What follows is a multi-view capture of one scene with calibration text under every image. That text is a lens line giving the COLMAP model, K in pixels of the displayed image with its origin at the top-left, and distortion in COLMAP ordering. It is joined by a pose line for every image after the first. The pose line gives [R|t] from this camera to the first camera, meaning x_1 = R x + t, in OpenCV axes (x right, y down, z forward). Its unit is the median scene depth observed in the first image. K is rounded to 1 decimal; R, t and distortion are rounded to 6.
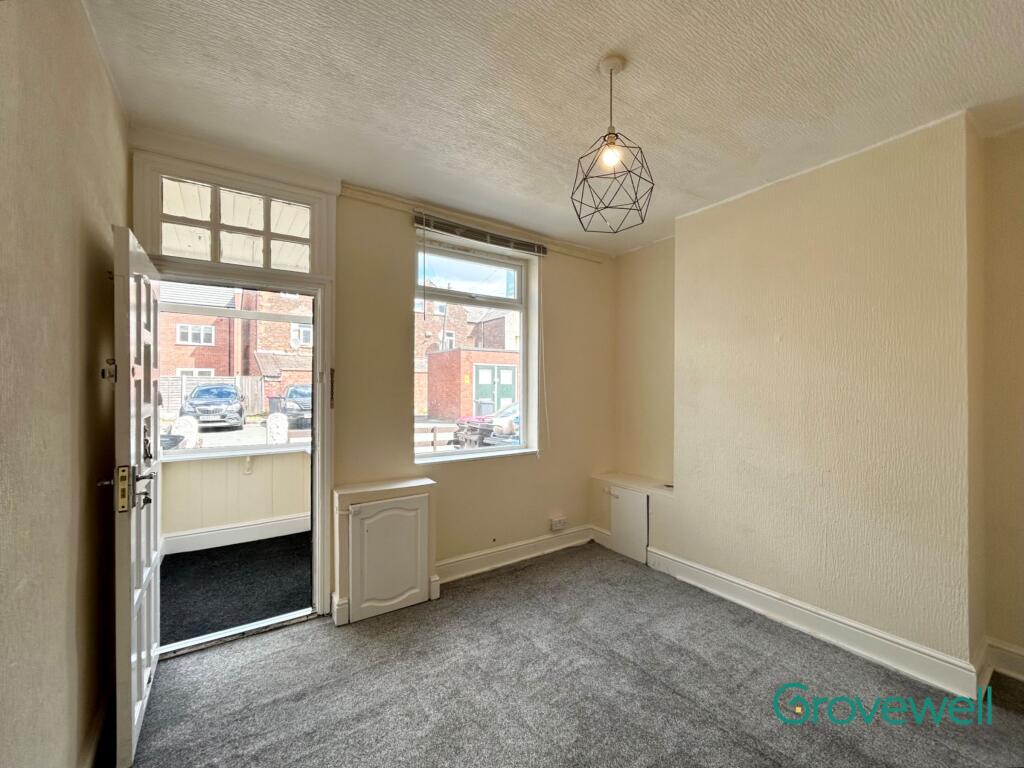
lens RADIAL K [[414.8, 0, 508.3], [0, 414.8, 384.7], [0, 0, 1]] dist [-0.000259, 0.000179]
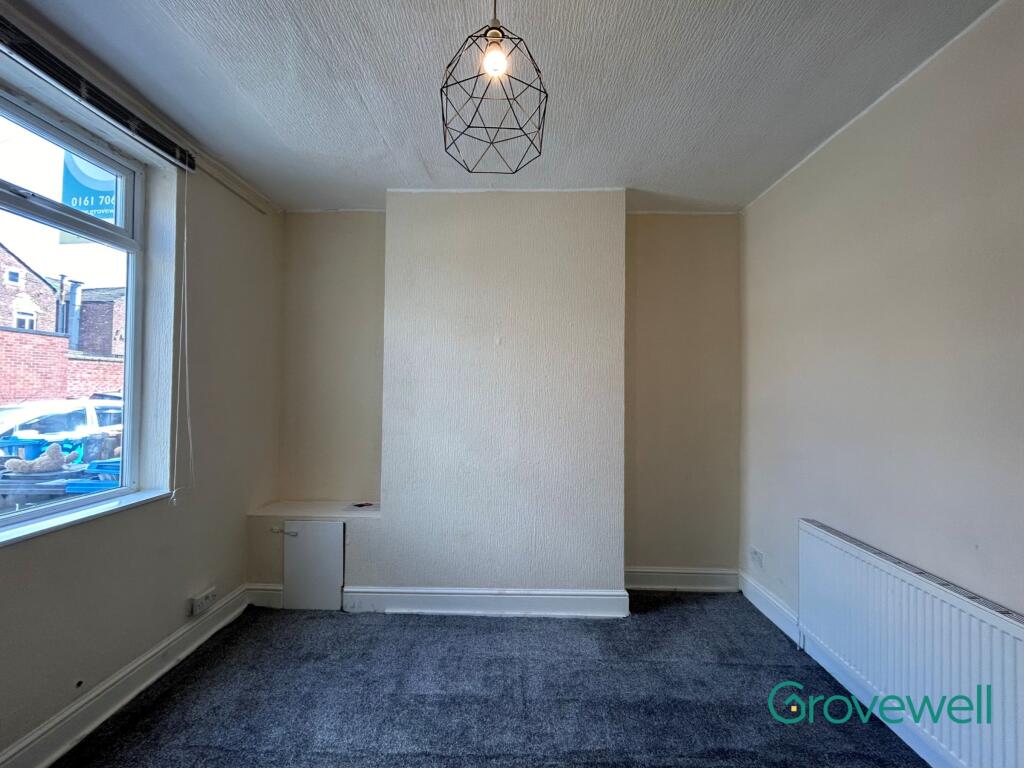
lens RADIAL K [[433.0, 0, 502.3], [0, 433.0, 383.1], [0, 0, 1]] dist [-0.010164, 0.005292]
pose [[0.590564, 0.017560, 0.806800, -0.175069], [-0.013165, 0.999840, -0.012126, 0.005205], [-0.806884, -0.003460, 0.590700, 0.292312]]
